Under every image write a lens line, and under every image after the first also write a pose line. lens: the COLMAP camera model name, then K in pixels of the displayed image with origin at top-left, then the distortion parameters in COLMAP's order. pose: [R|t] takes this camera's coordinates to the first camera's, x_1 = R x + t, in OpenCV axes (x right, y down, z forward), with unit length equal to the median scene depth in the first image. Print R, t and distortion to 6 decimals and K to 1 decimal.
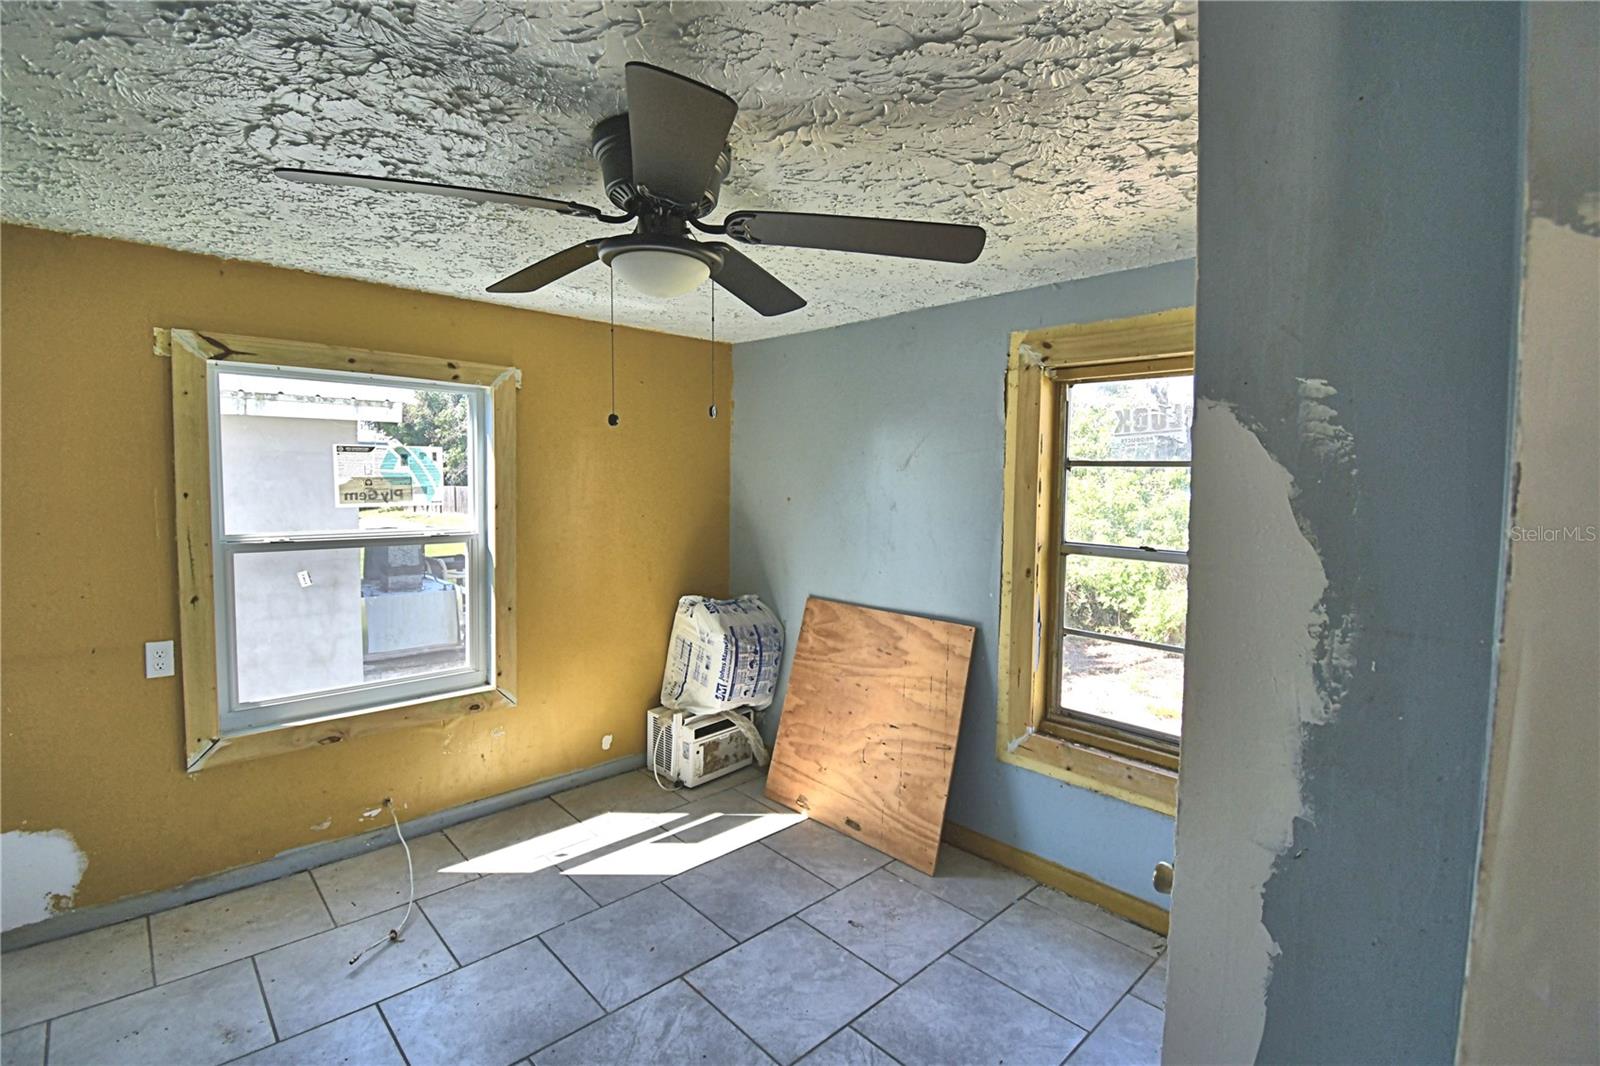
lens RADIAL K [[699.6, 0, 789.6], [0, 699.6, 529.2], [0, 0, 1]] dist [-0.014683, -0.005217]
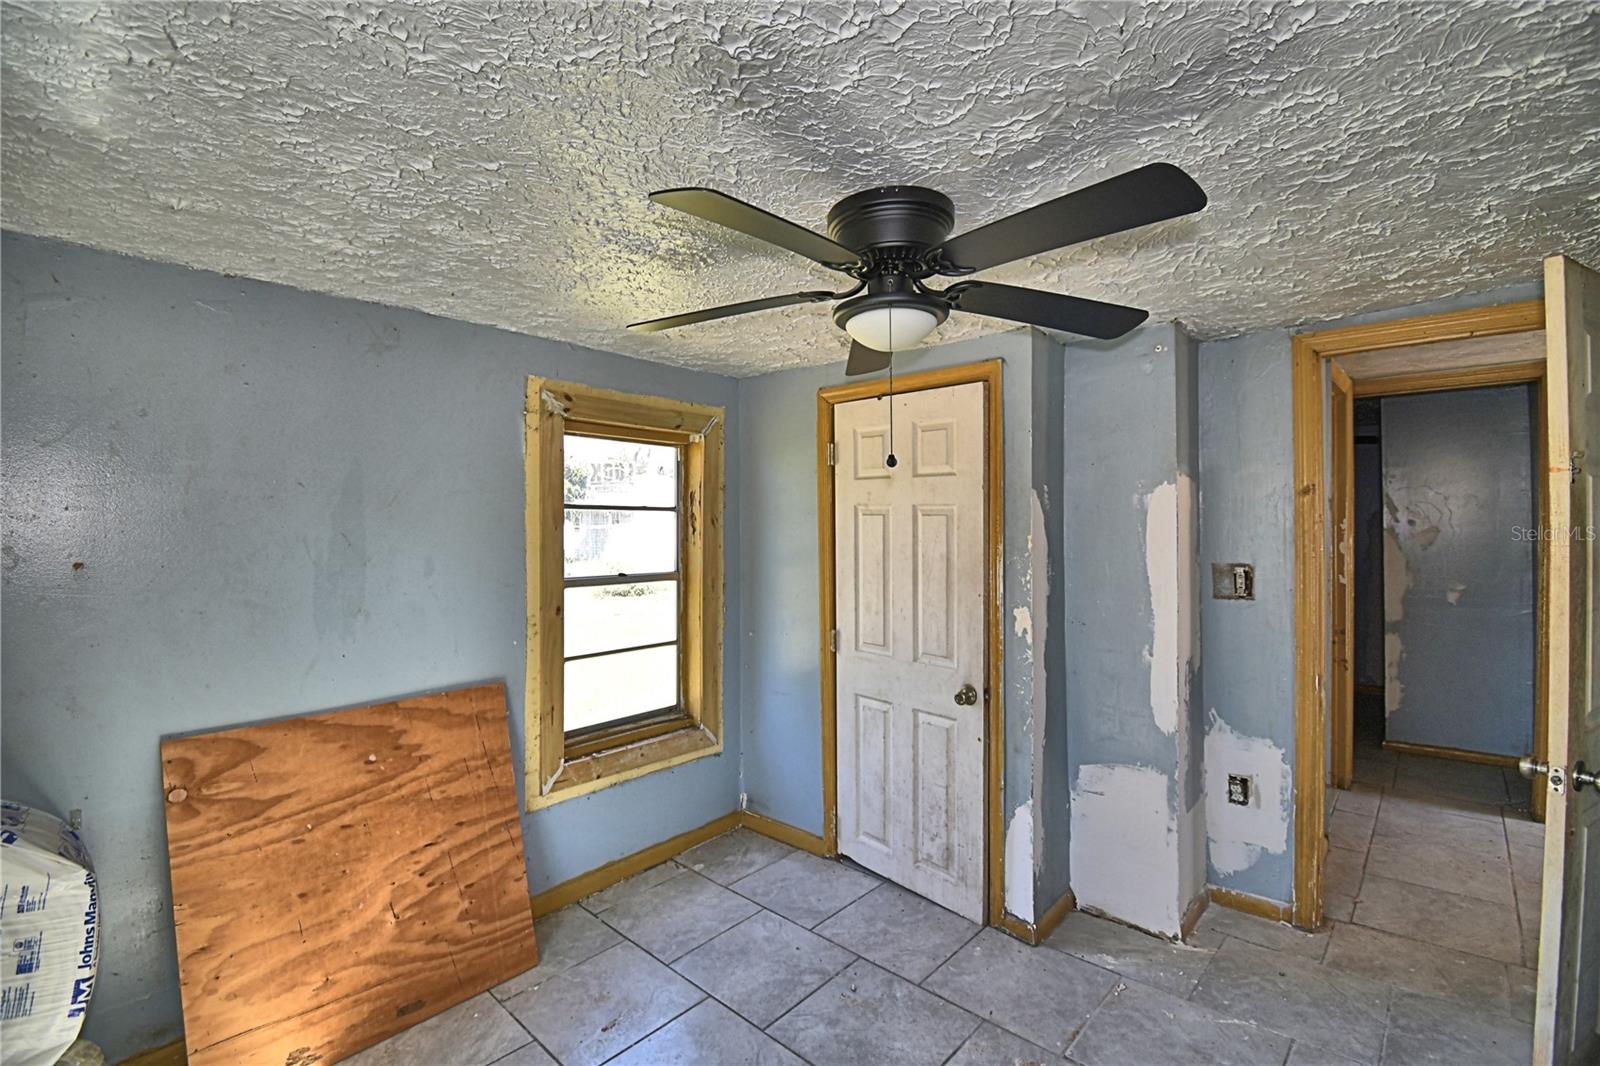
lens RADIAL K [[699.6, 0, 790.9], [0, 699.6, 528.3], [0, 0, 1]] dist [-0.014683, -0.005217]
pose [[-0.059278, -0.017973, 0.998080, -0.721443], [0.077578, 0.996731, 0.022557, -0.056731], [-0.995222, 0.078766, -0.057690, 0.711720]]
